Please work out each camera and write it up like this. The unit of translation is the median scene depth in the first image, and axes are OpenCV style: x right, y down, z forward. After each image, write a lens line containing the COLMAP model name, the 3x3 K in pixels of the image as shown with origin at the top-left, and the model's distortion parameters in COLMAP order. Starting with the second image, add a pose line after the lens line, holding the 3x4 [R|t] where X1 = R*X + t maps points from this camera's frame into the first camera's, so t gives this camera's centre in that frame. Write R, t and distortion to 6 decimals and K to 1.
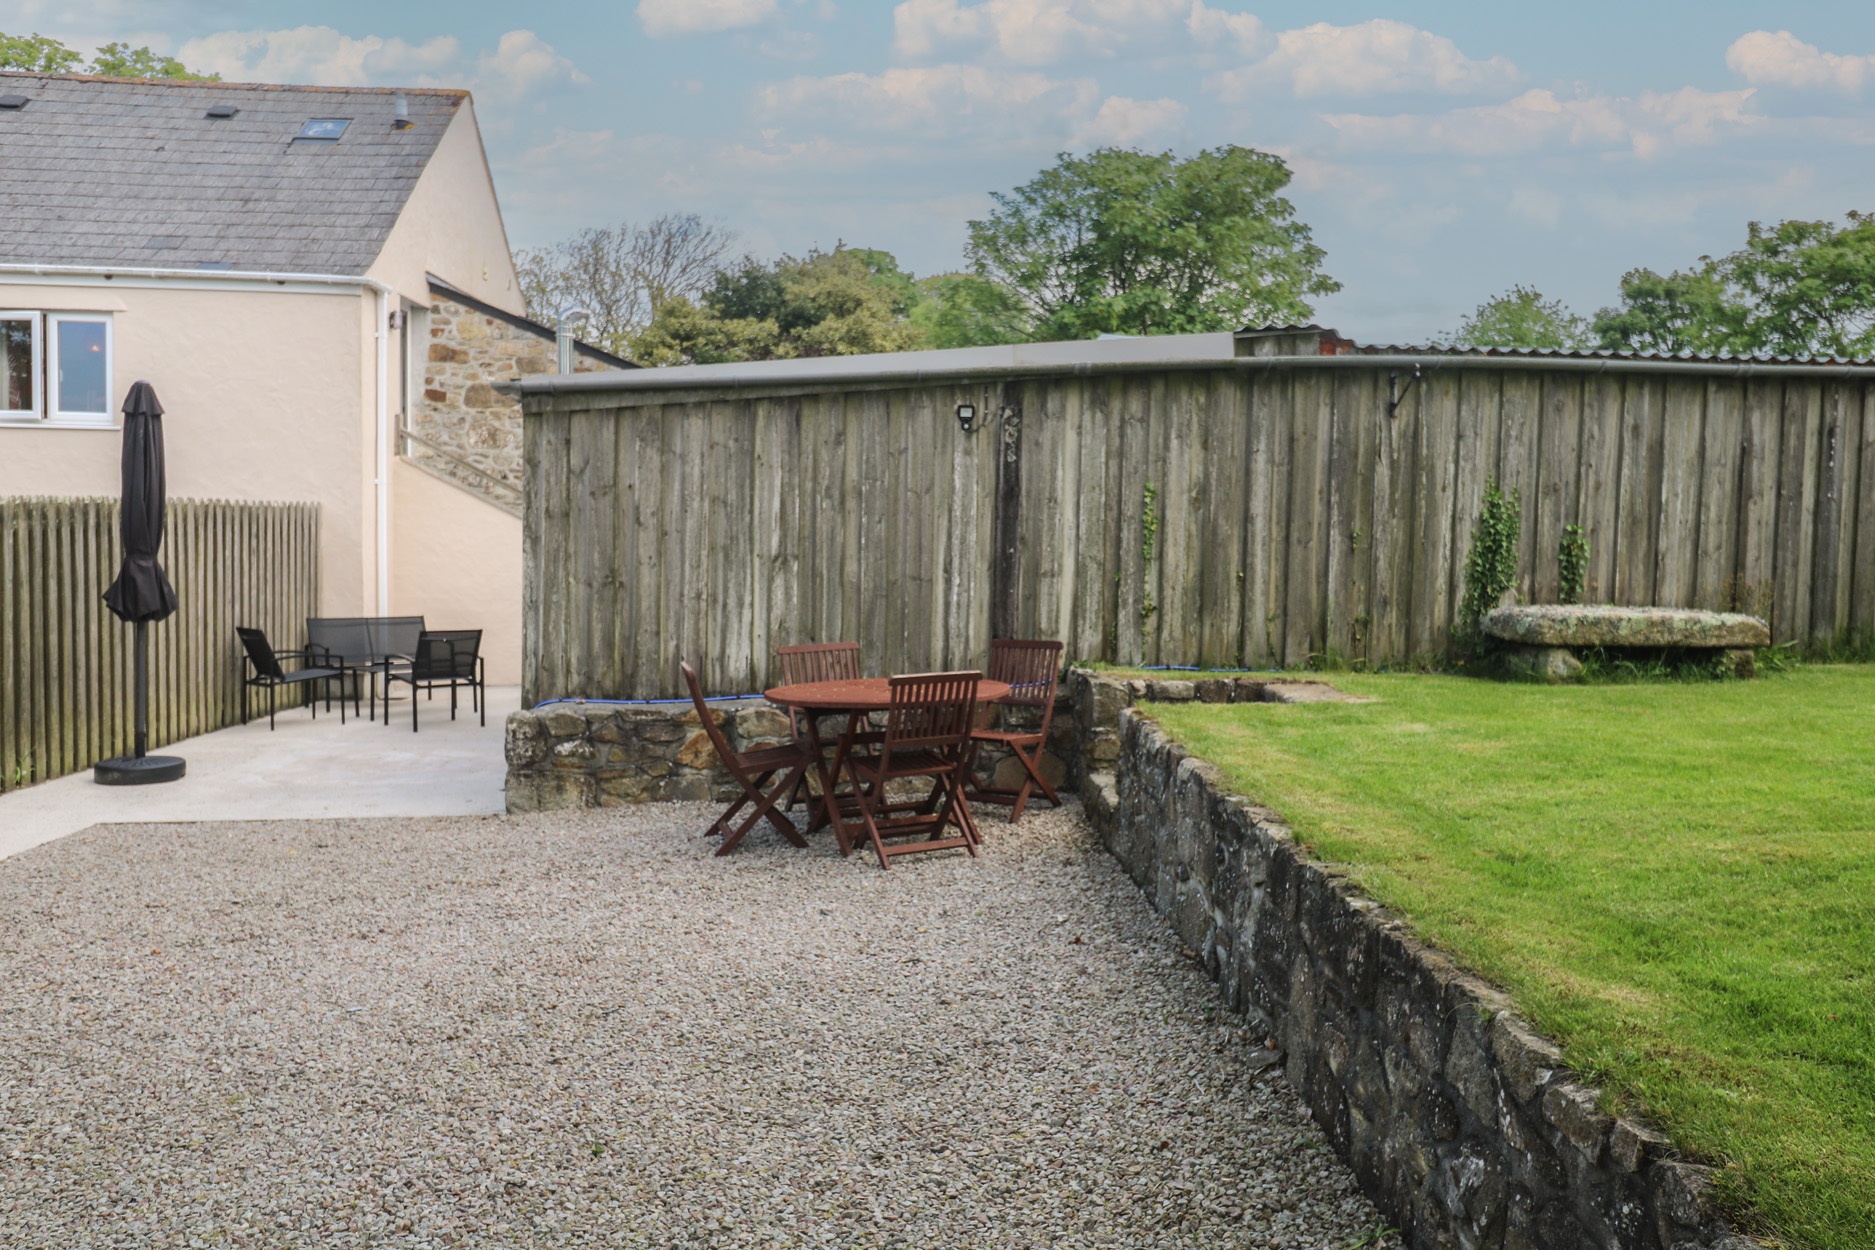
lens RADIAL K [[1342.2, 0, 937.7], [0, 1342.2, 594.6], [0, 0, 1]] dist [-0.002868, -0.003734]
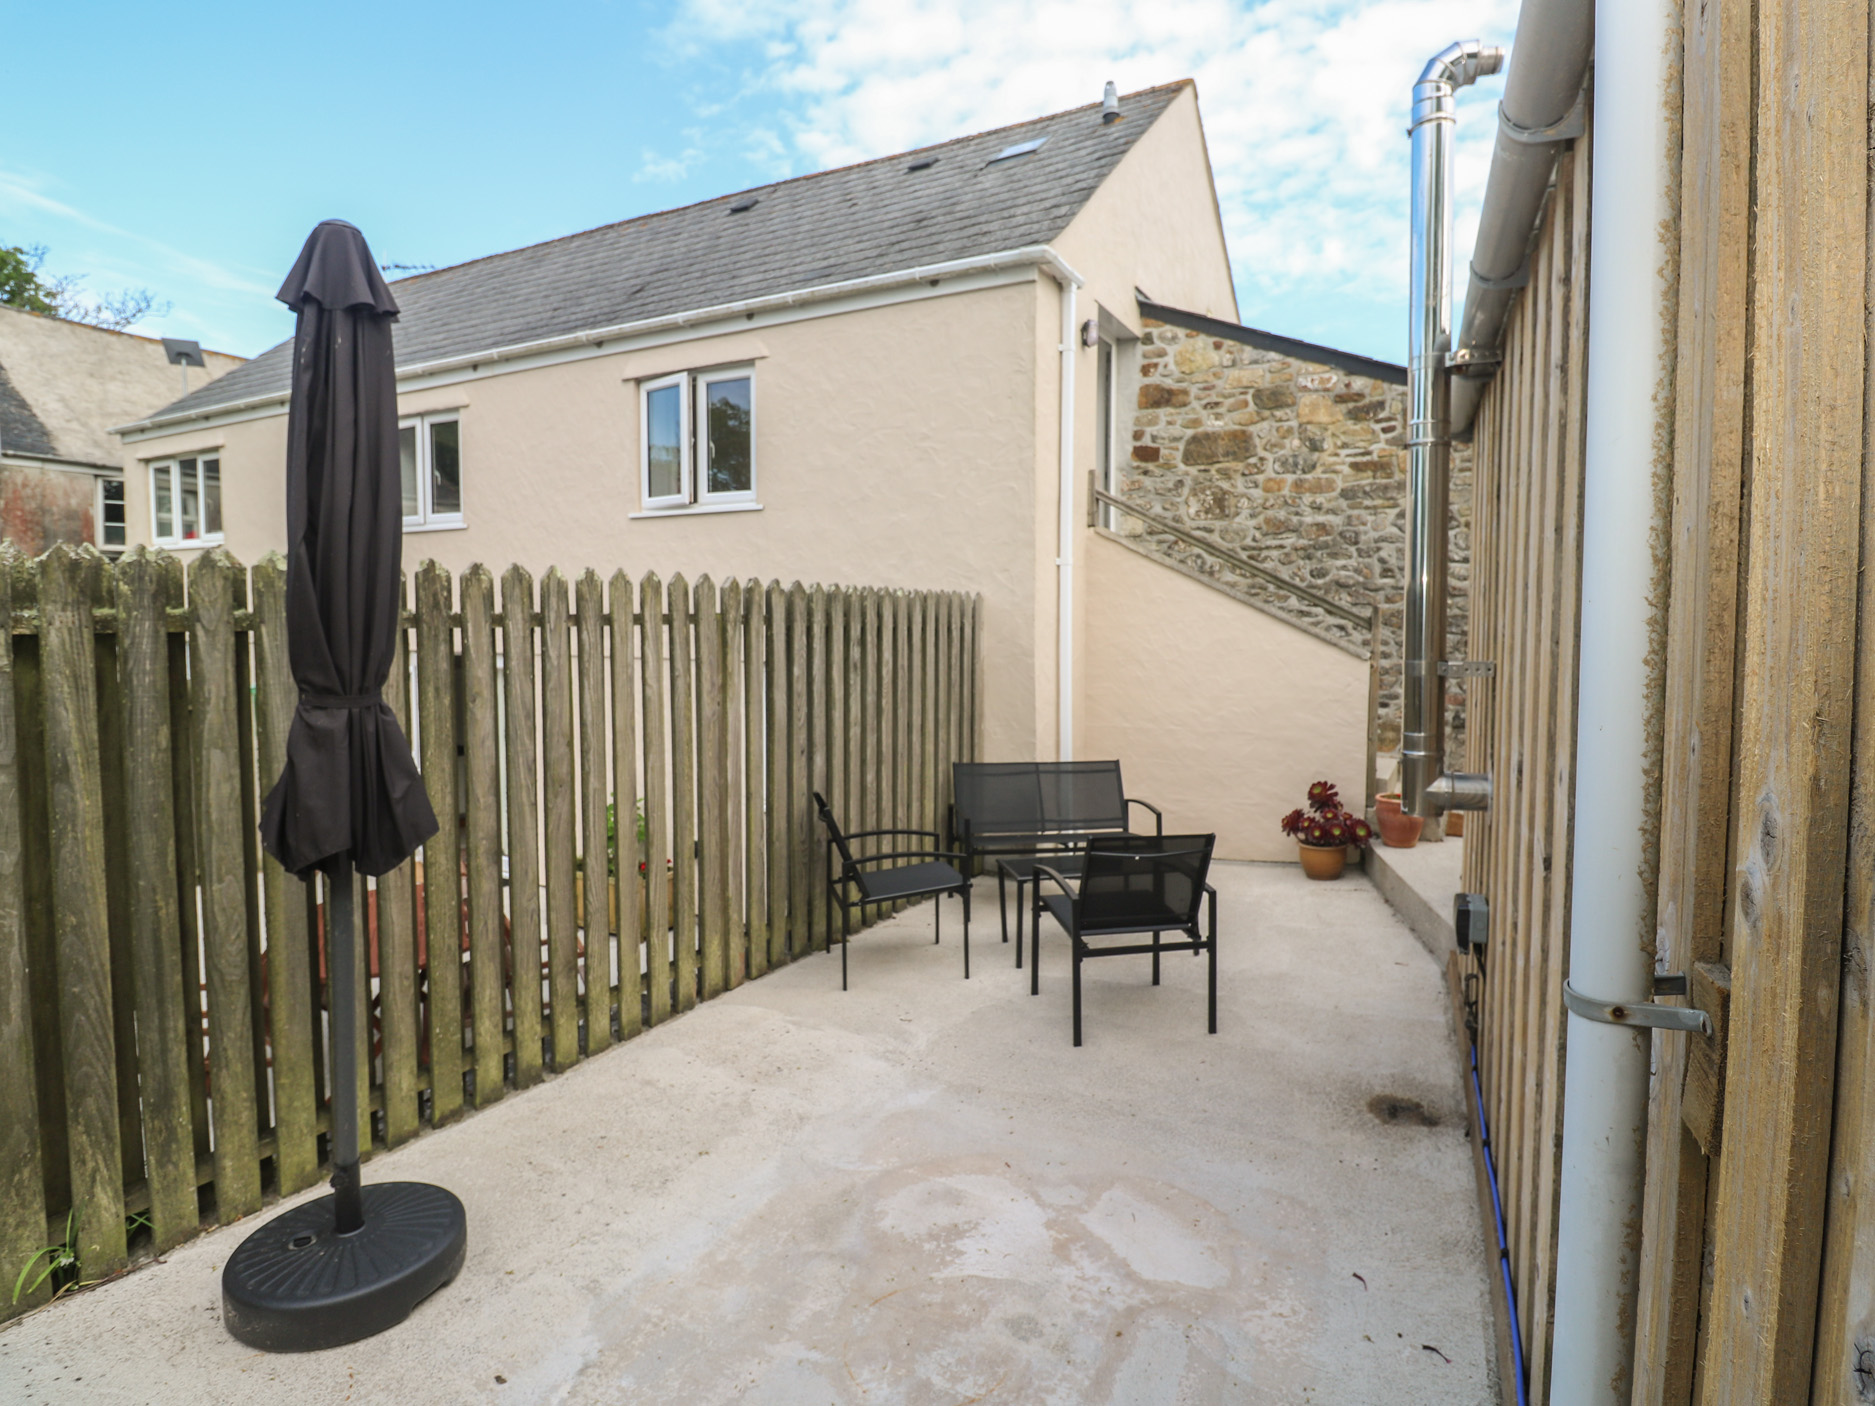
lens RADIAL K [[1035.6, 0, 938.2], [0, 1035.6, 675.2], [0, 0, 1]] dist [-0.002911, -0.000696]
pose [[0.843106, 0.009743, -0.537659, -0.171976], [-0.014235, 0.999890, -0.004203, -0.021143], [0.537559, 0.011197, 0.843152, 0.485476]]
